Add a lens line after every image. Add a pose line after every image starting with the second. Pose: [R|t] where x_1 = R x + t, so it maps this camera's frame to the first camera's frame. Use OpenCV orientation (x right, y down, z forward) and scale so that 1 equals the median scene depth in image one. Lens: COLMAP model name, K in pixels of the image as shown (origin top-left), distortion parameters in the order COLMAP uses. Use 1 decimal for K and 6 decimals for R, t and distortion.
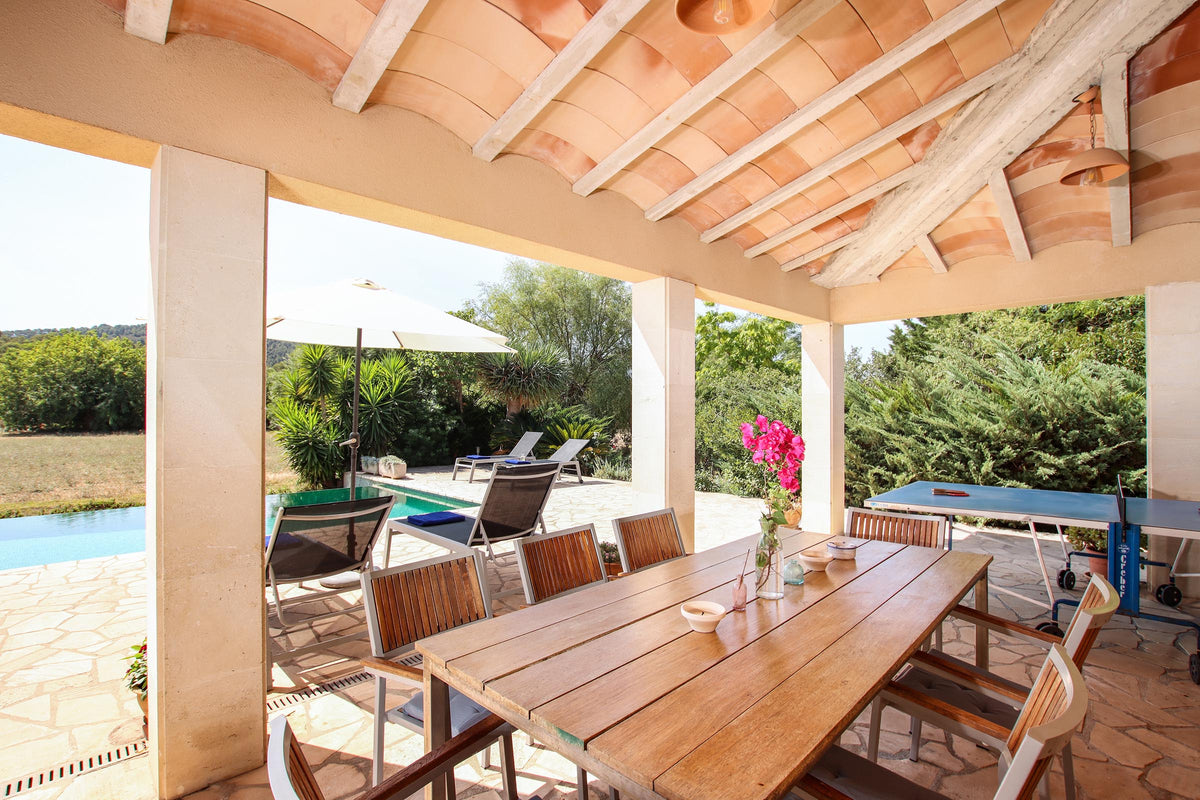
lens RADIAL K [[555.9, 0, 608.2], [0, 555.9, 407.6], [0, 0, 1]] dist [-0.034059, 0.004029]
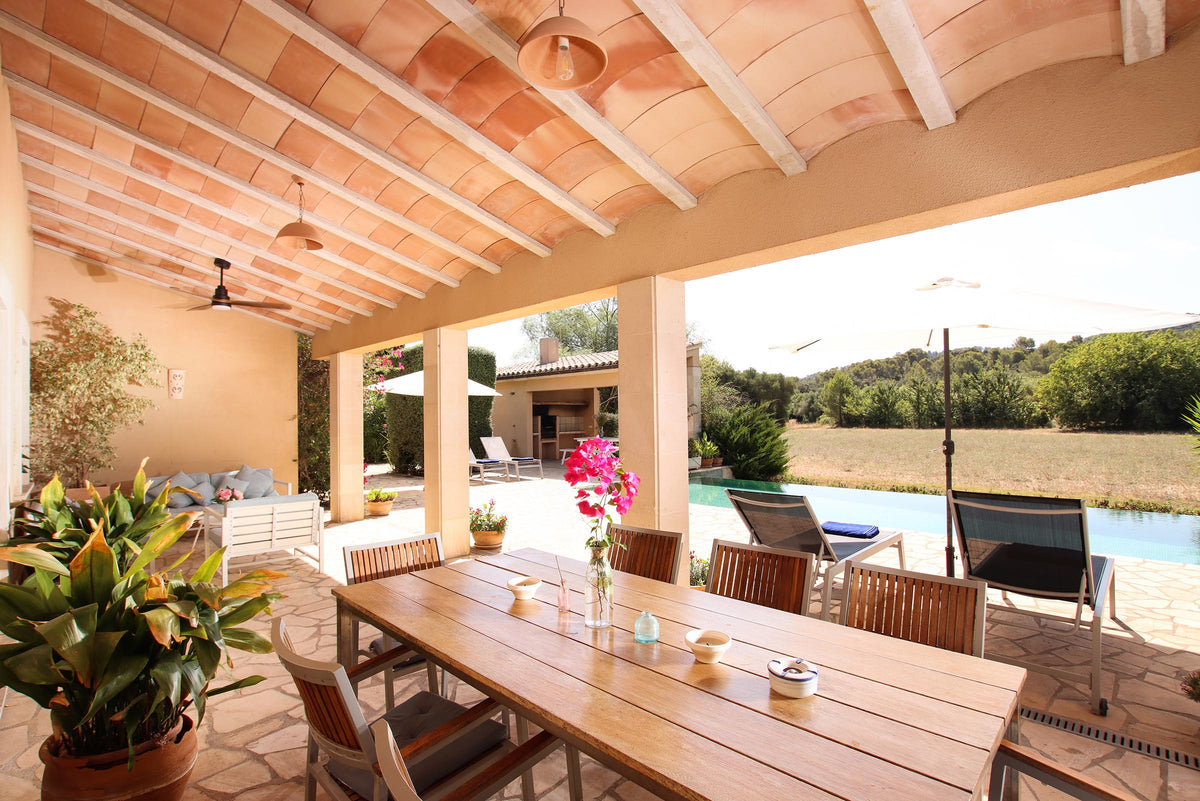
lens RADIAL K [[555.9, 0, 599.6], [0, 555.9, 417.1], [0, 0, 1]] dist [-0.034059, 0.004029]
pose [[-0.017652, 0.003006, -0.999840, 0.165870], [0.019653, 0.999803, 0.002658, -0.002774], [0.999651, -0.019603, -0.017707, 0.141261]]
